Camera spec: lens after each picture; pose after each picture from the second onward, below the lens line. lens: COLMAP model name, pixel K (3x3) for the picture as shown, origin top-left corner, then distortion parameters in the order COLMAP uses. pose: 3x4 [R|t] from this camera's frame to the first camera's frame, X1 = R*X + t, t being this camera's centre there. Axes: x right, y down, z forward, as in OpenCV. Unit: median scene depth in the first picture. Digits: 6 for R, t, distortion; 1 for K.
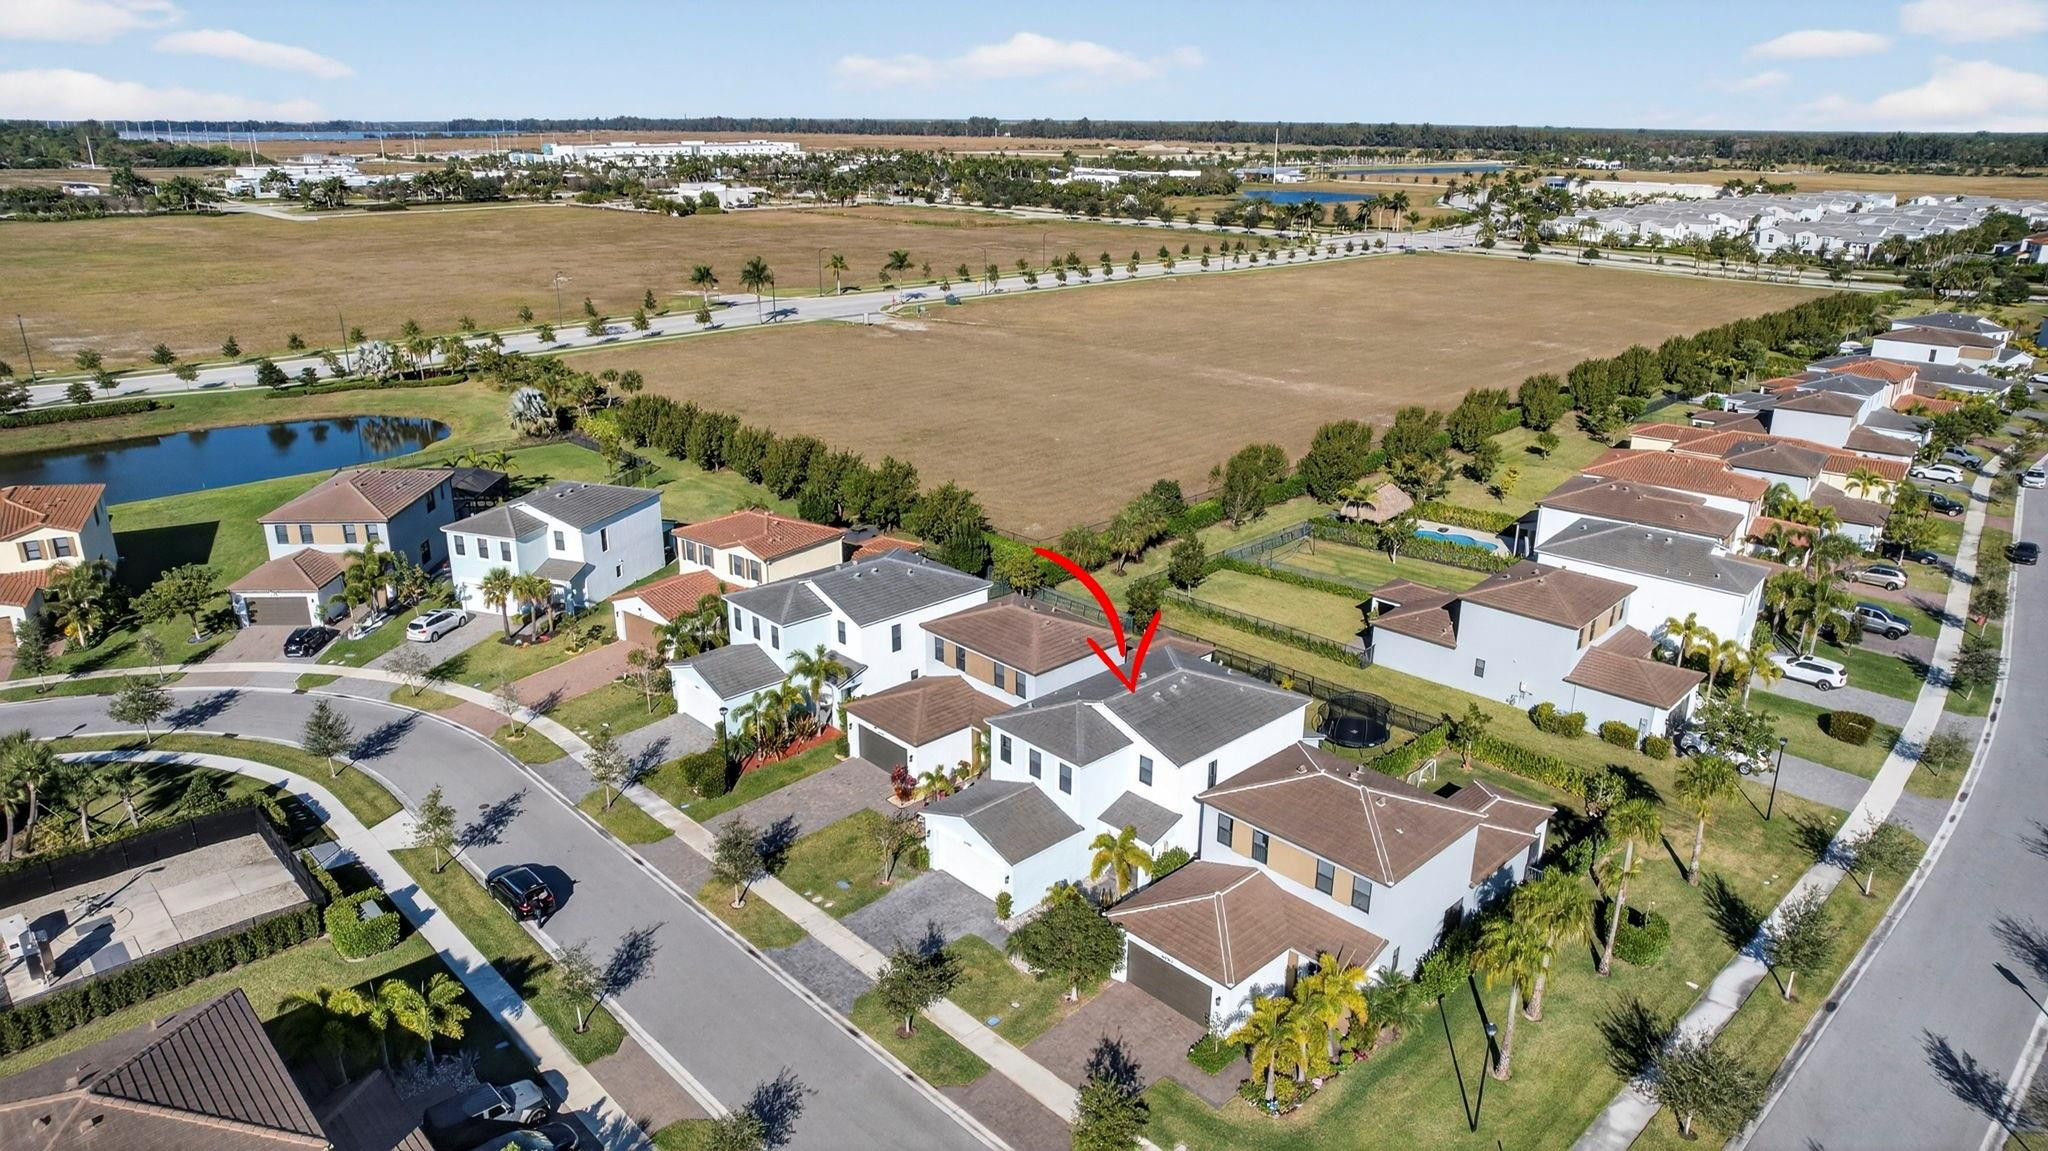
lens RADIAL K [[1306.0, 0, 1026.5], [0, 1306.0, 571.2], [0, 0, 1]] dist [-0.077273, 0.064551]
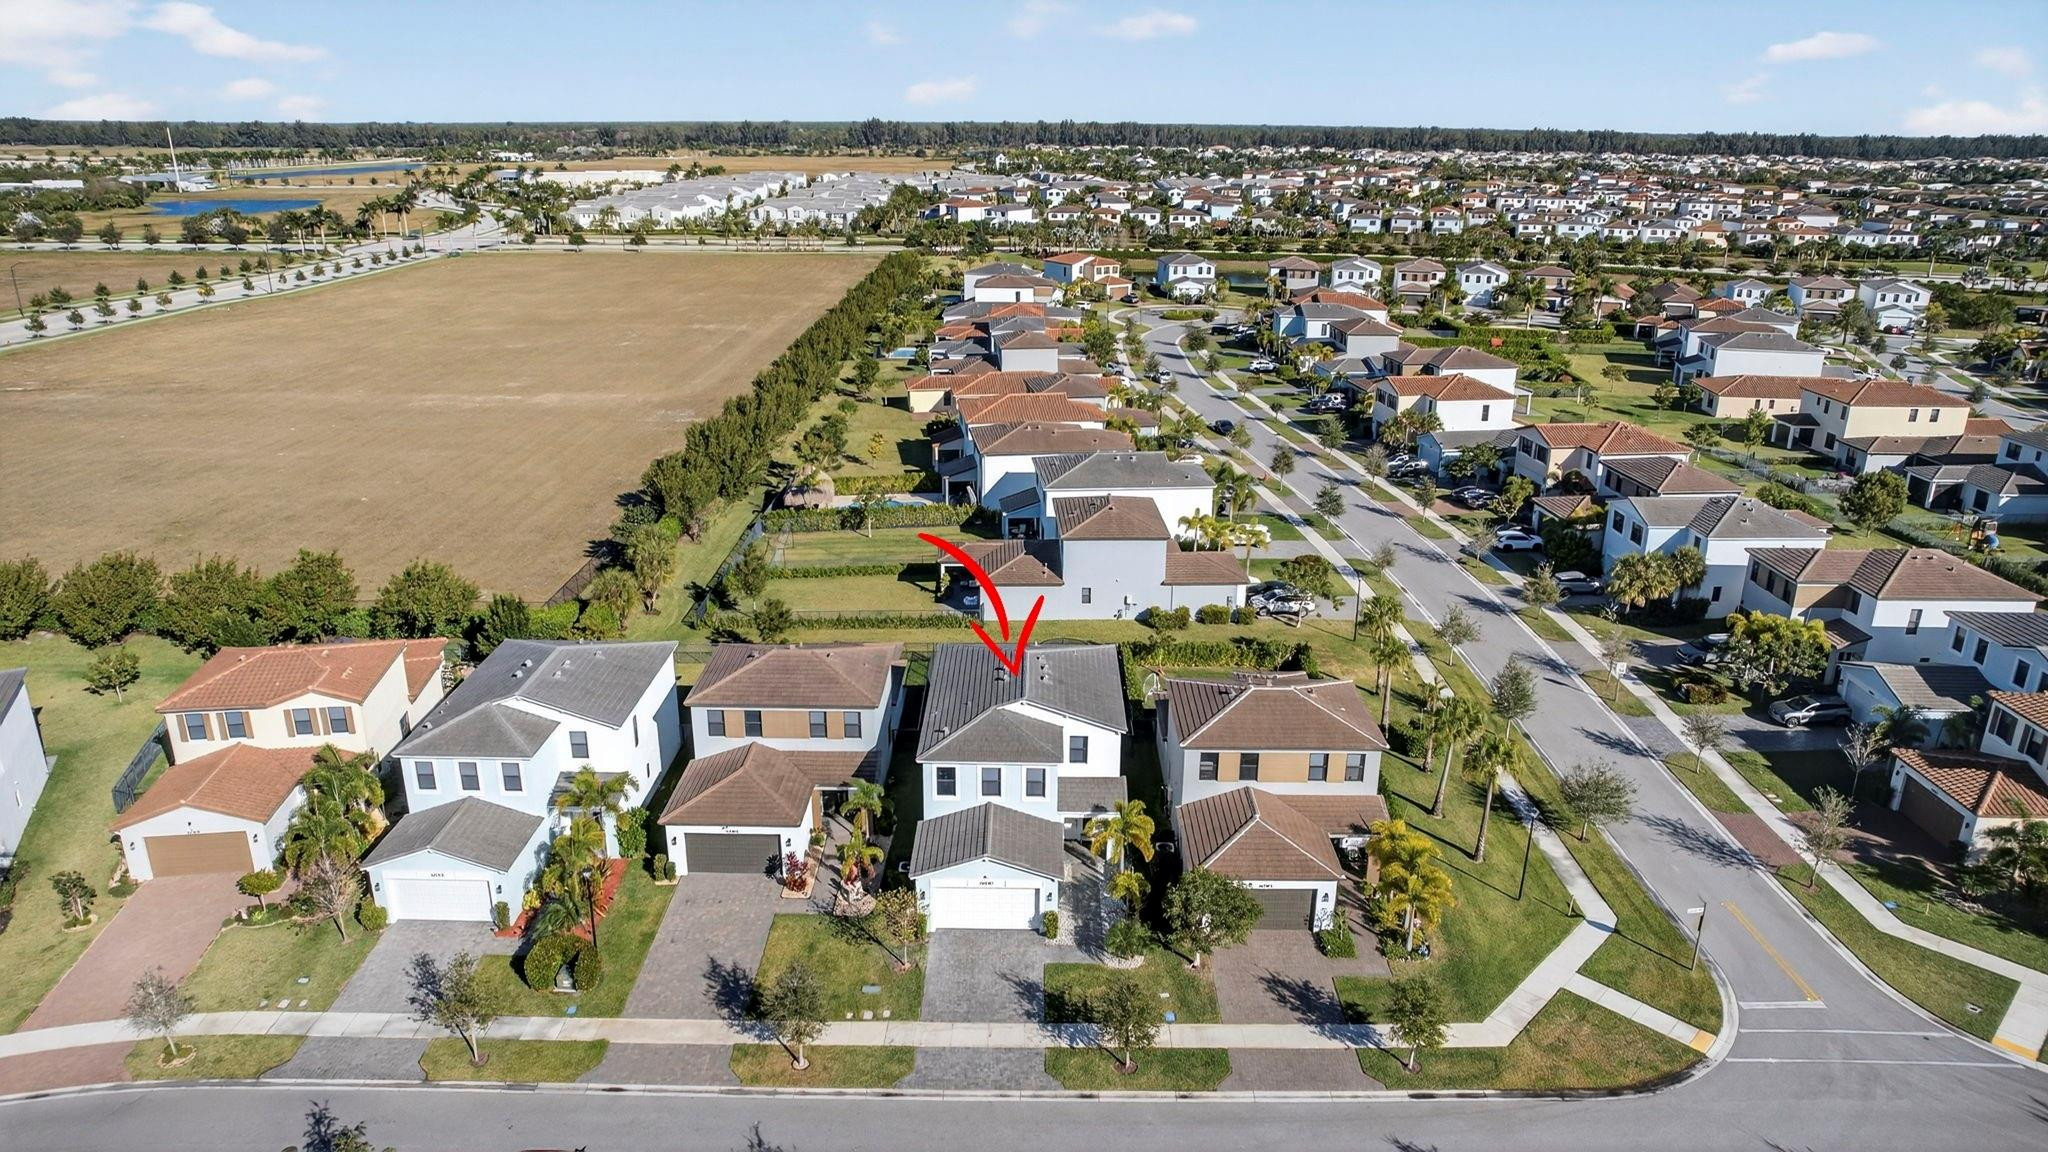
lens RADIAL K [[1306.0, 0, 1026.5], [0, 1306.0, 571.7], [0, 0, 1]] dist [-0.077273, 0.064551]
pose [[0.696133, -0.235935, 0.678037, -0.403139], [0.233017, 0.967578, 0.097450, -0.060763], [-0.679045, 0.090156, 0.728539, 0.187268]]
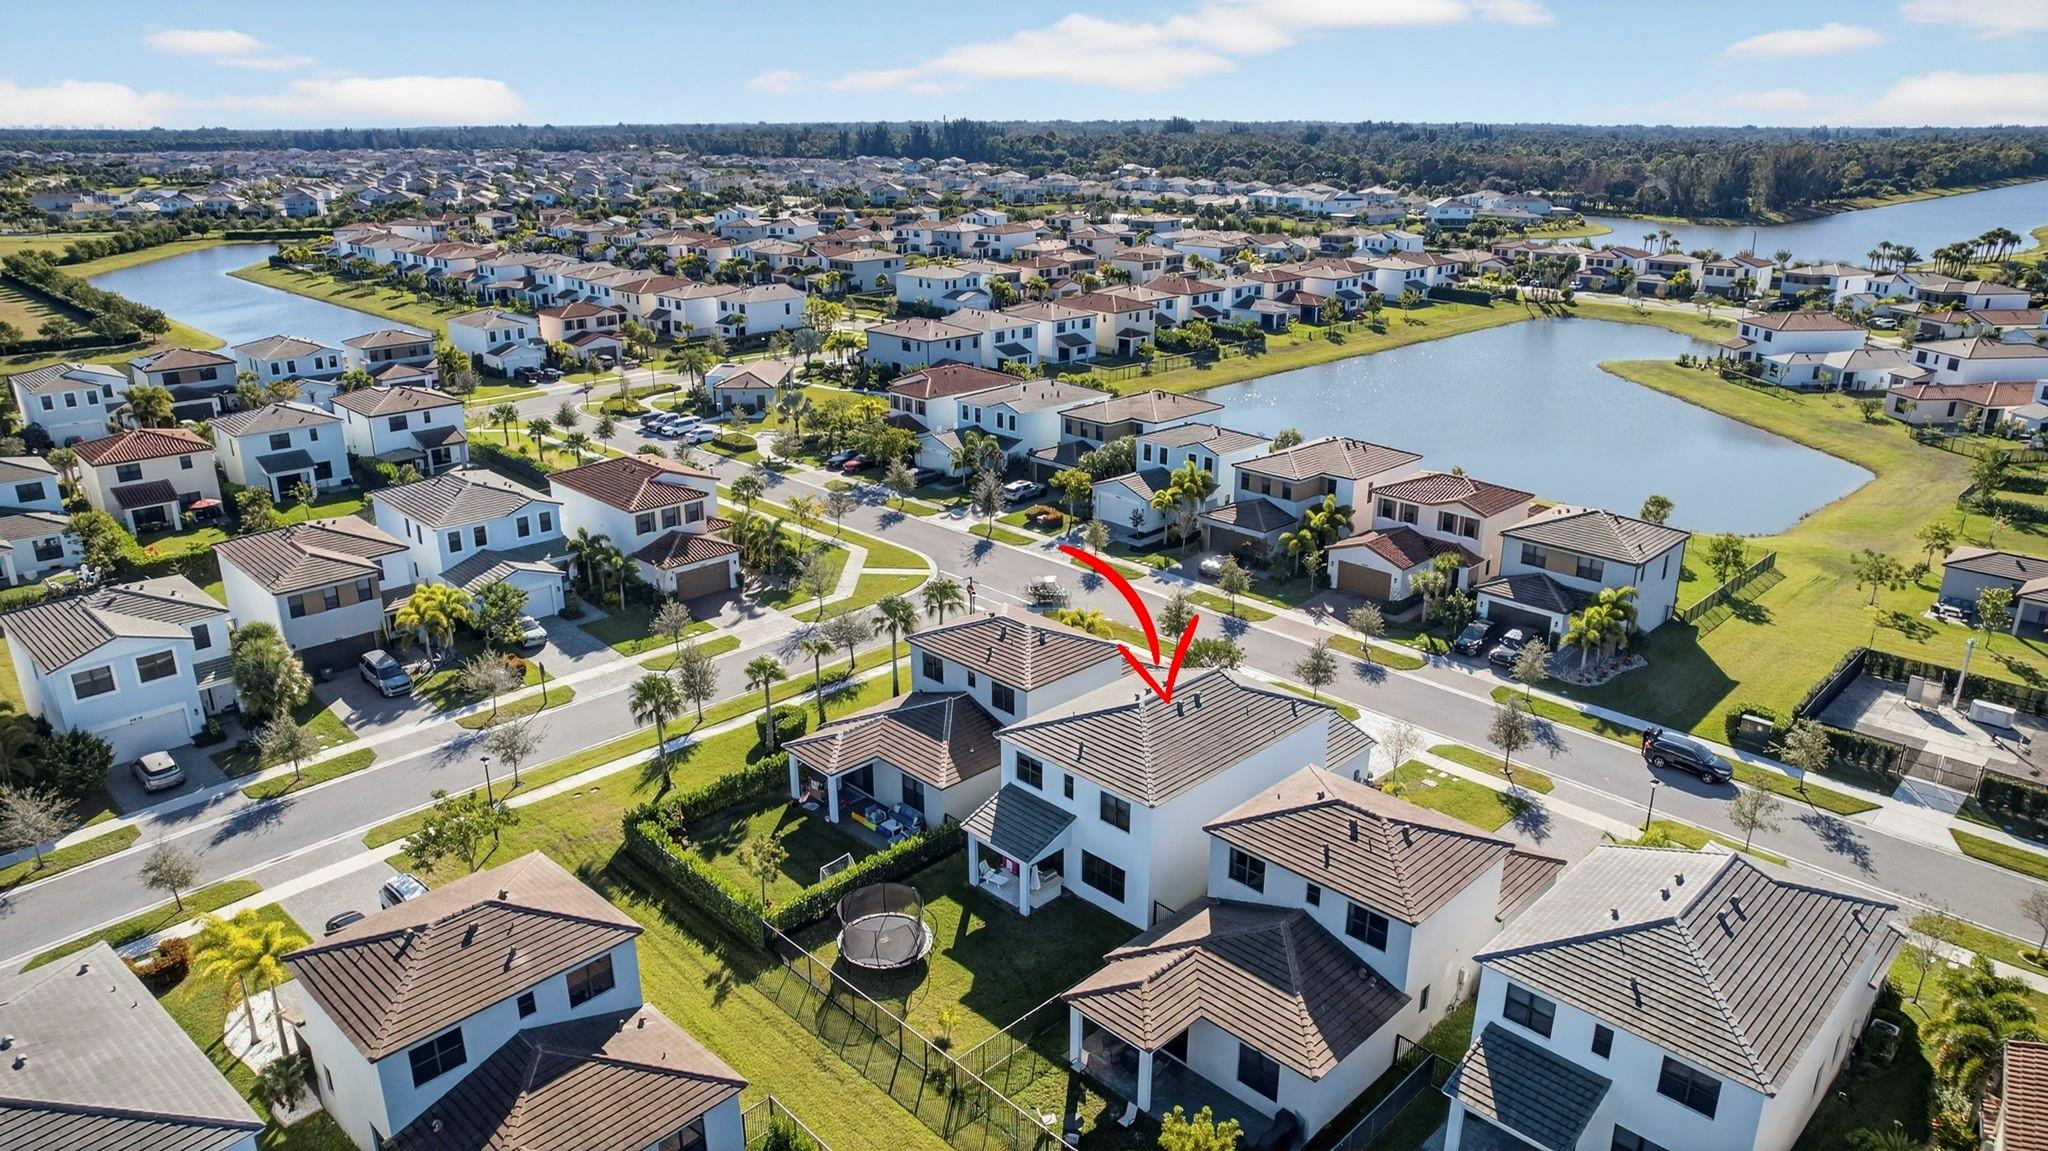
lens RADIAL K [[1306.0, 0, 1026.5], [0, 1306.0, 571.2], [0, 0, 1]] dist [-0.077273, 0.064551]
pose [[-0.999885, 0.001114, -0.015126, 0.154701], [-0.008512, 0.784242, 0.620397, -0.409281], [0.012554, 0.620454, -0.784142, 1.206471]]
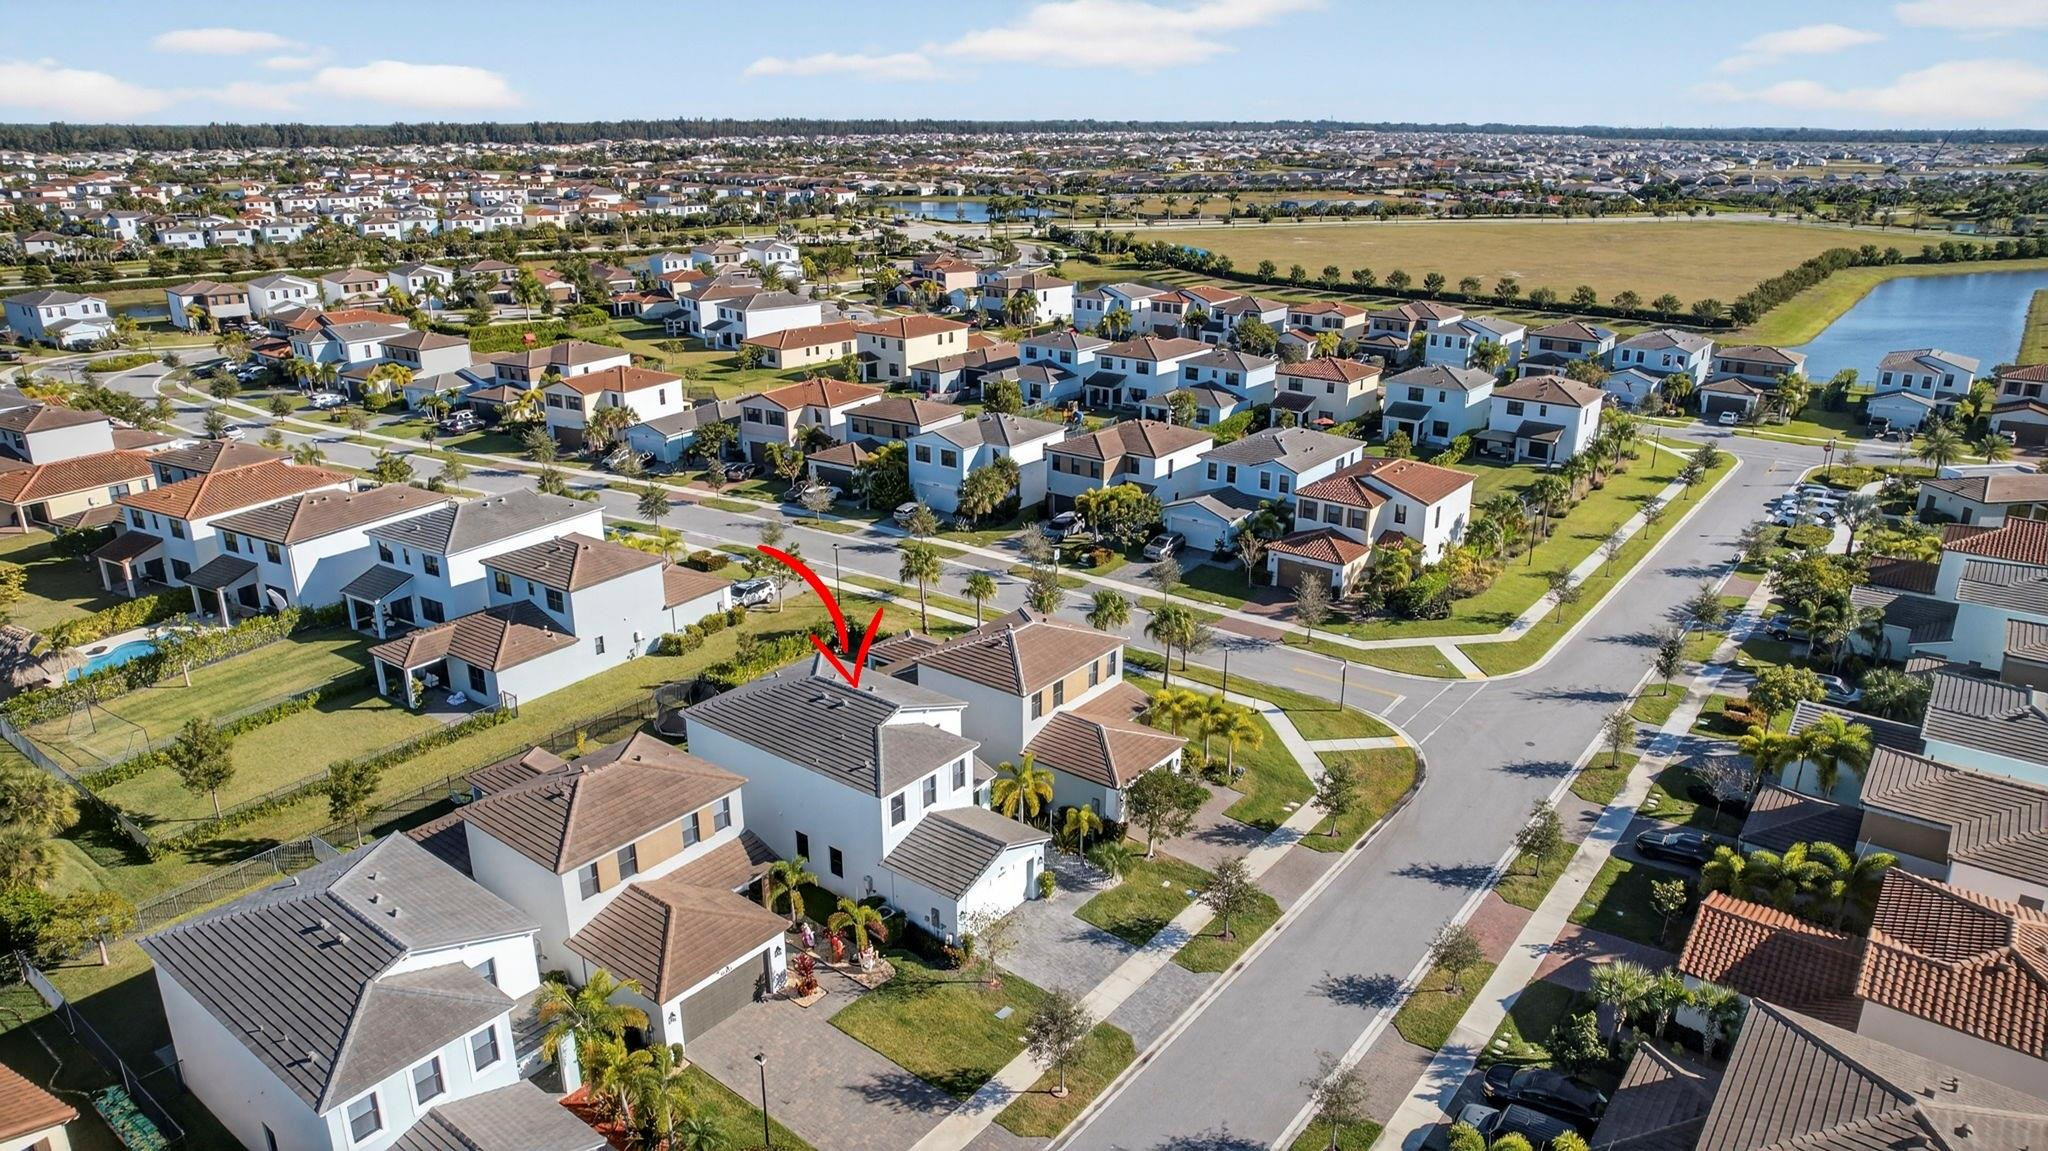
lens RADIAL K [[1306.0, 0, 1026.5], [0, 1306.0, 571.2], [0, 0, 1]] dist [-0.077273, 0.064551]
pose [[-0.152372, -0.330658, 0.931369, -0.573895], [0.321586, 0.874503, 0.363080, -0.216214], [-0.934540, 0.354839, -0.026915, 0.619929]]
